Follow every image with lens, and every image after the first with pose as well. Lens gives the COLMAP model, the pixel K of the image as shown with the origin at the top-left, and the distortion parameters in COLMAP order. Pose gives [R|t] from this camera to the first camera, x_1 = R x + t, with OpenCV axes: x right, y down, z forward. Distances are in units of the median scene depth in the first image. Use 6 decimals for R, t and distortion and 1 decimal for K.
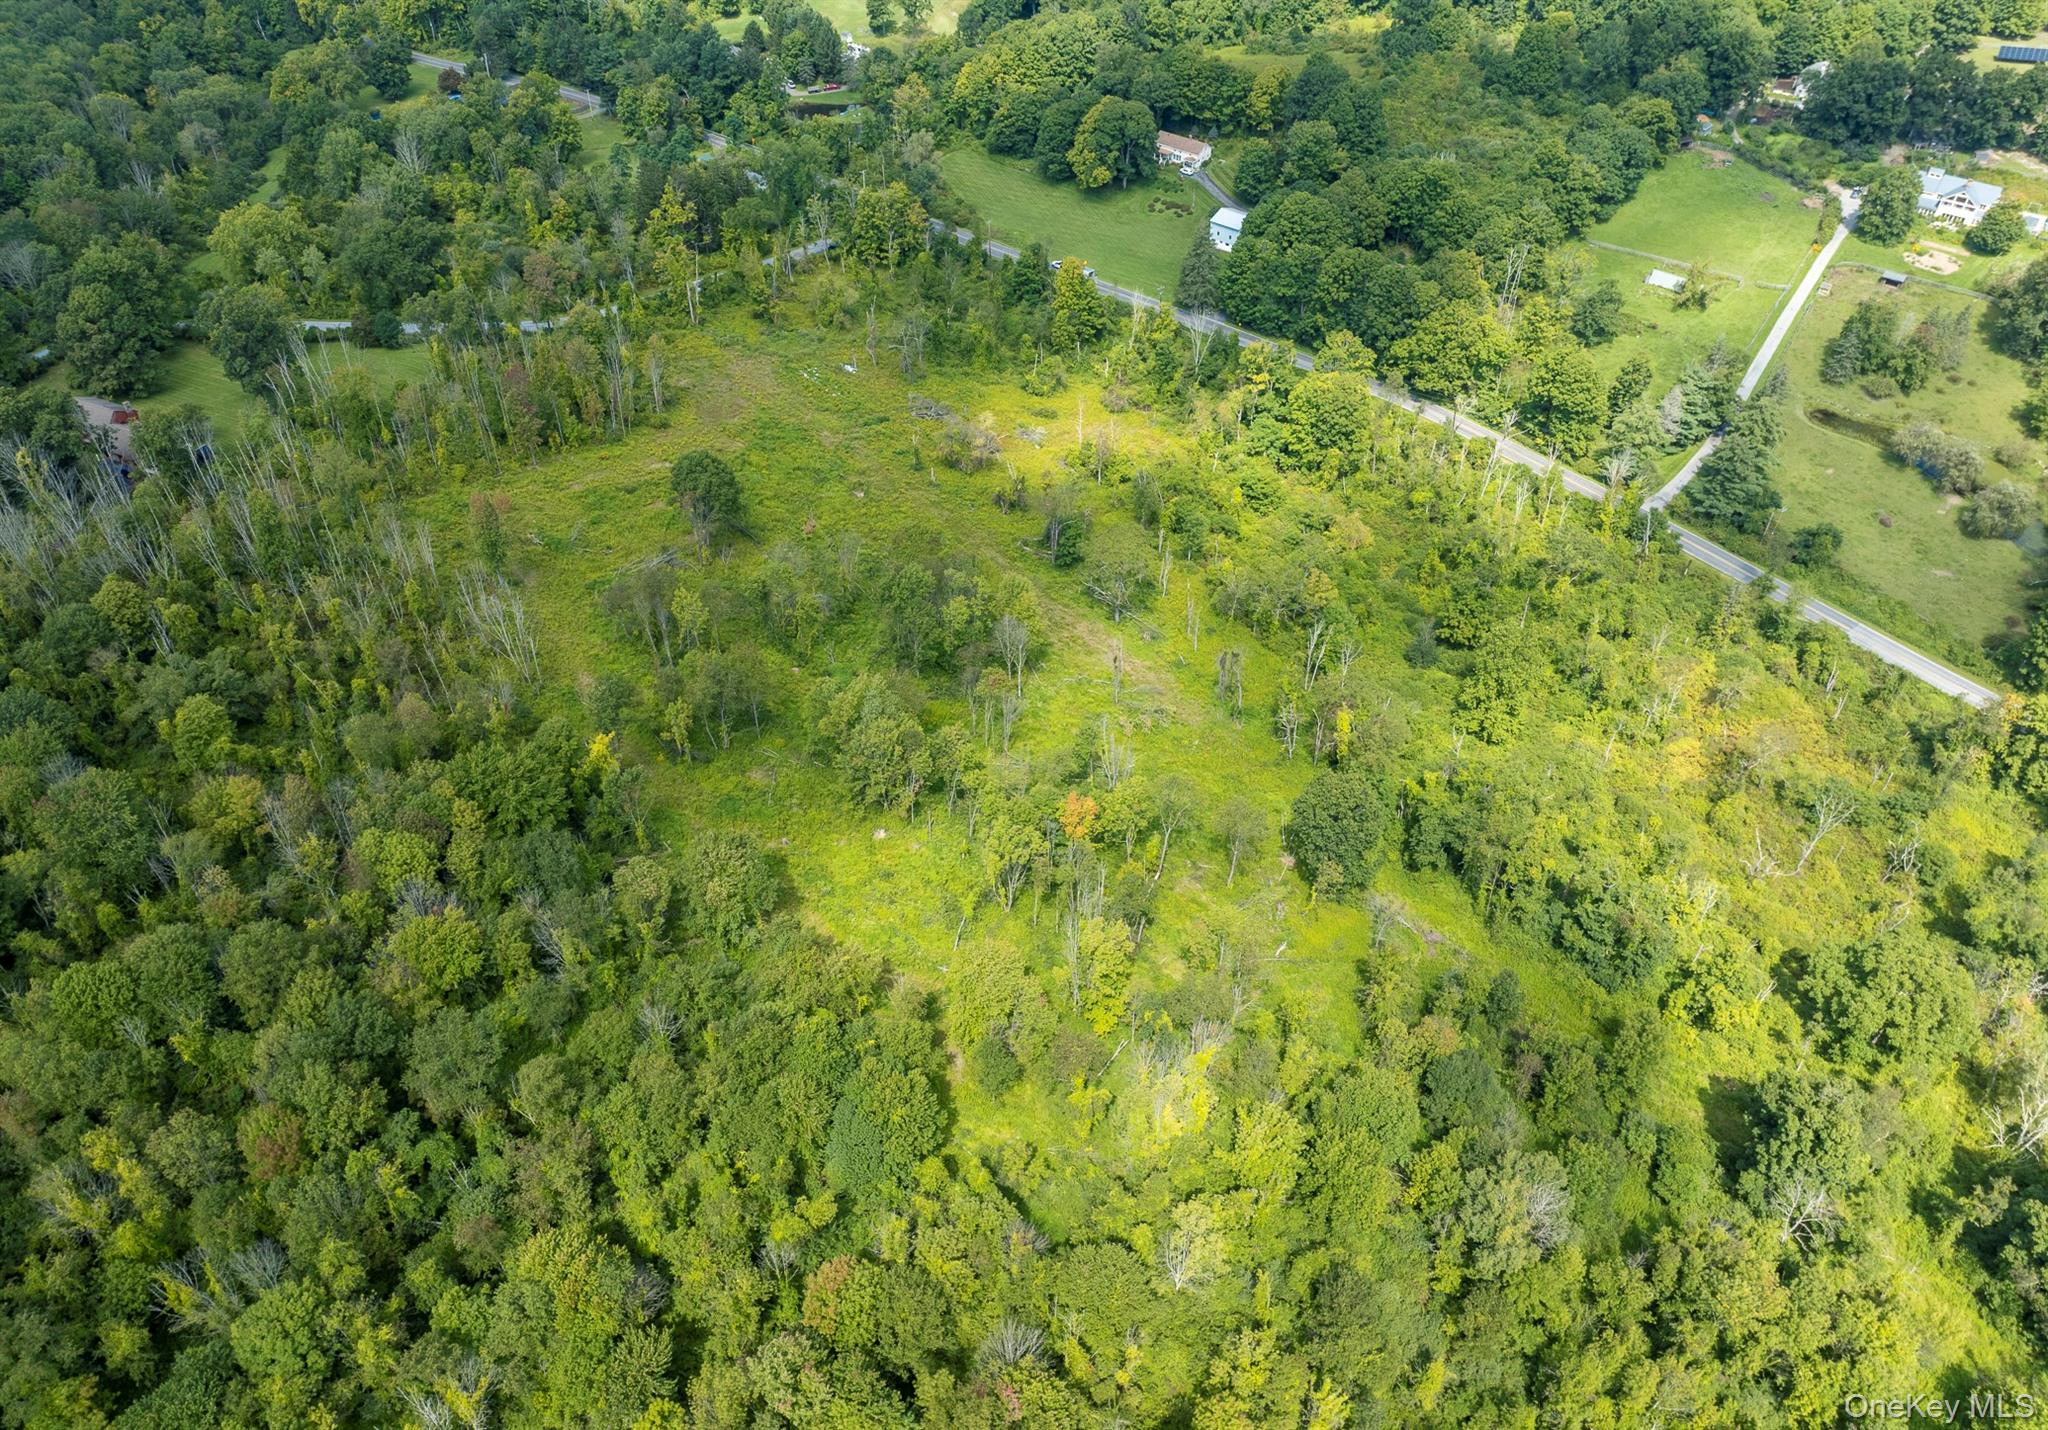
lens RADIAL K [[1446.2, 0, 1018.5], [0, 1446.2, 719.5], [0, 0, 1]] dist [-0.031033, -0.002705]
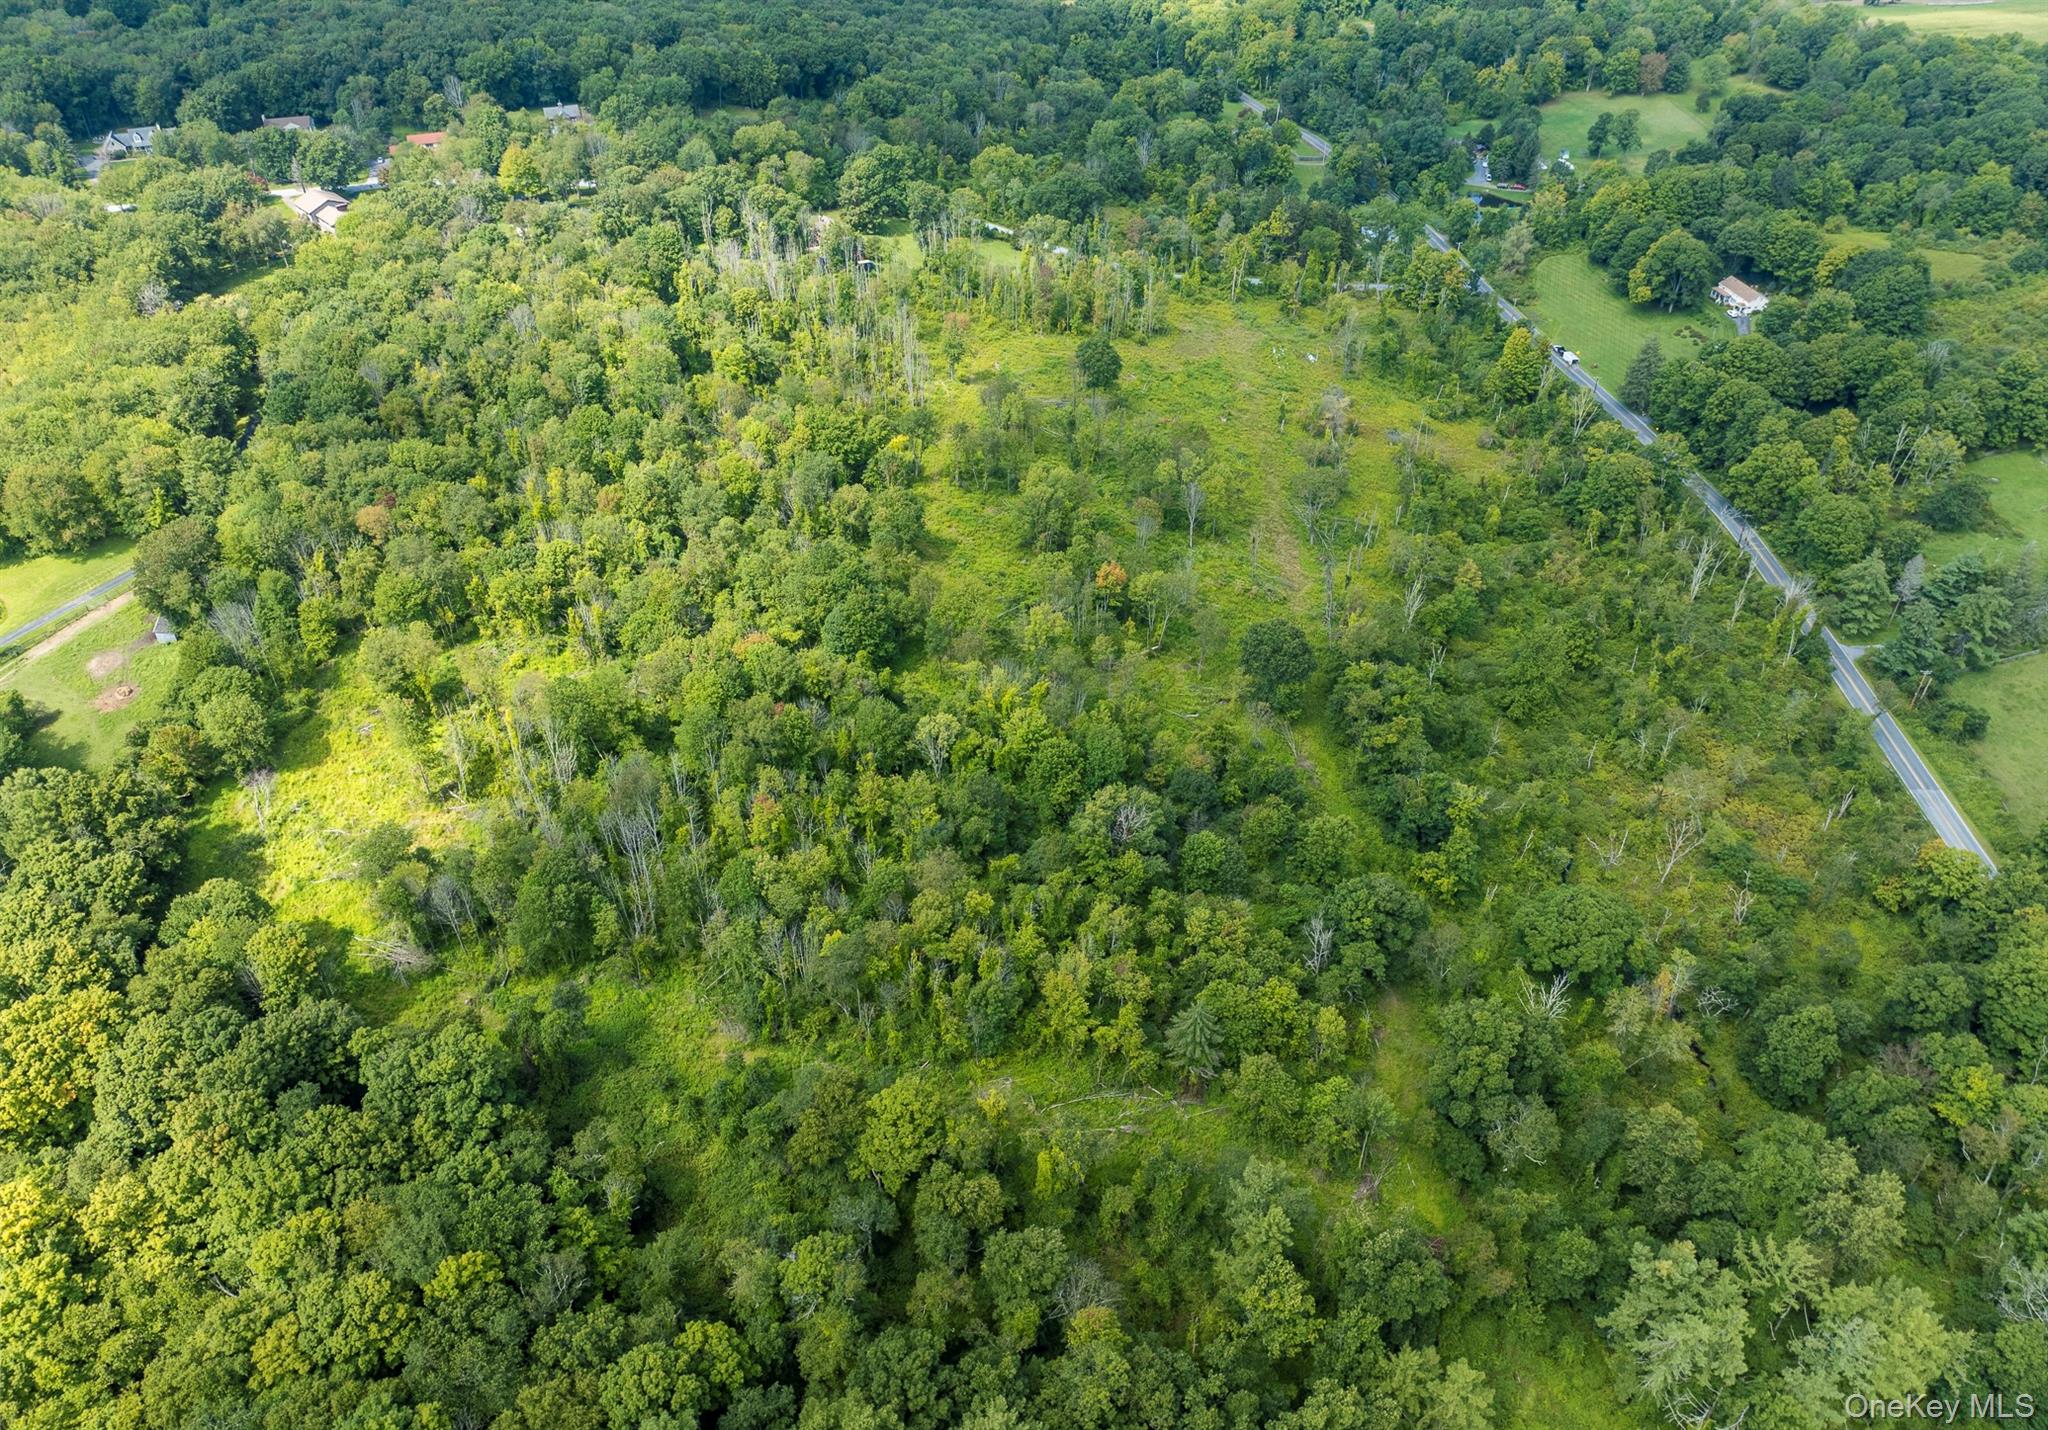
lens RADIAL K [[1446.2, 0, 1018.5], [0, 1446.2, 719.5], [0, 0, 1]] dist [-0.031033, -0.002705]
pose [[0.776513, 0.391441, -0.493762, 0.352098], [-0.426322, 0.903414, 0.045748, 0.080242], [0.463979, 0.174978, 0.868393, -0.144402]]
